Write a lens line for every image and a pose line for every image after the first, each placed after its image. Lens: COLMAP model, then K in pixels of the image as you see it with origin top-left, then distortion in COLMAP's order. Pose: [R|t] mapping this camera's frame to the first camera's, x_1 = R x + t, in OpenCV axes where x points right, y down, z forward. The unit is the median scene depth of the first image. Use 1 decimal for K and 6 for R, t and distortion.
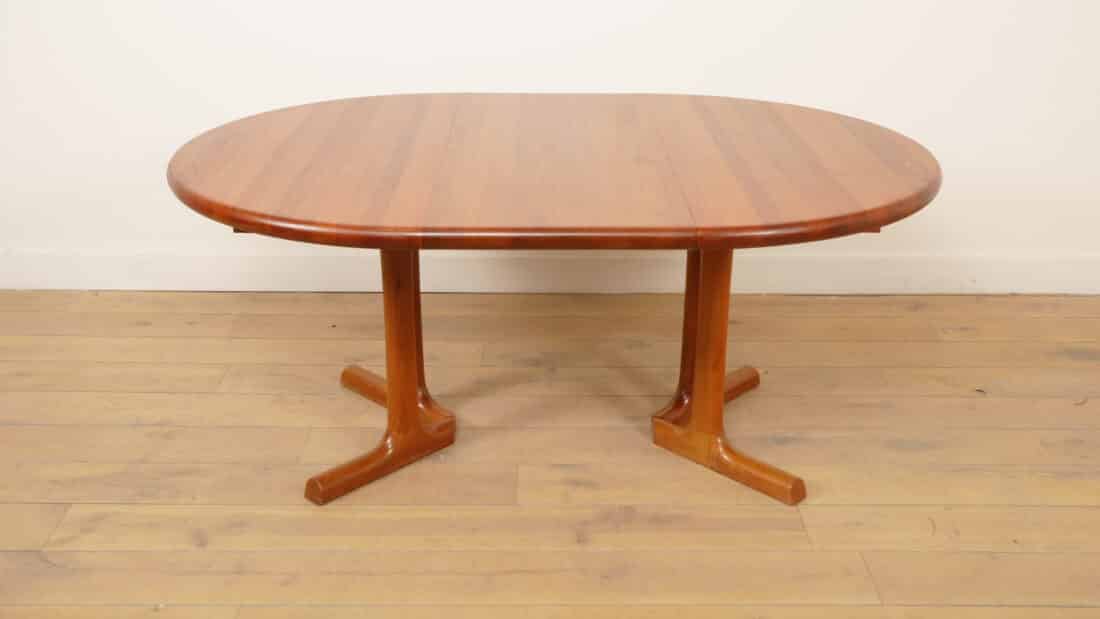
lens RADIAL K [[1203.5, 0, 550.0], [0, 1203.5, 309.5], [0, 0, 1]] dist [0.018745, 0.012872]
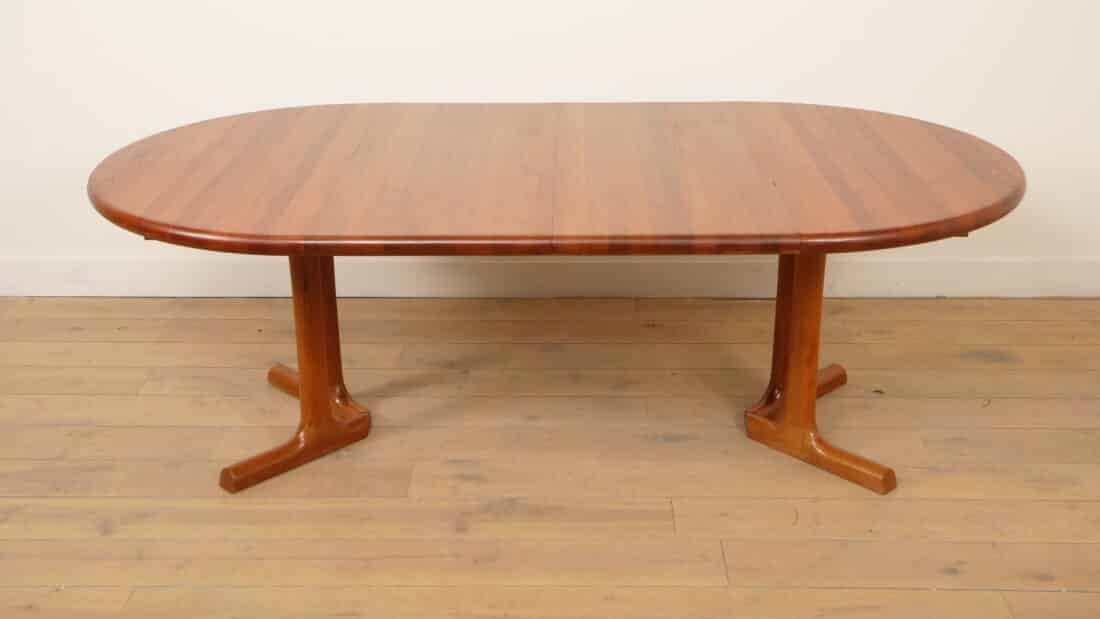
lens RADIAL K [[1317.4, 0, 550.0], [0, 1317.4, 309.5], [0, 0, 1]] dist [-0.001080, 0.299554]
pose [[0.999481, -0.003396, -0.032038, 0.127122], [0.003179, 0.999972, -0.006825, 0.005290], [0.032060, 0.006720, 0.999463, -0.144187]]
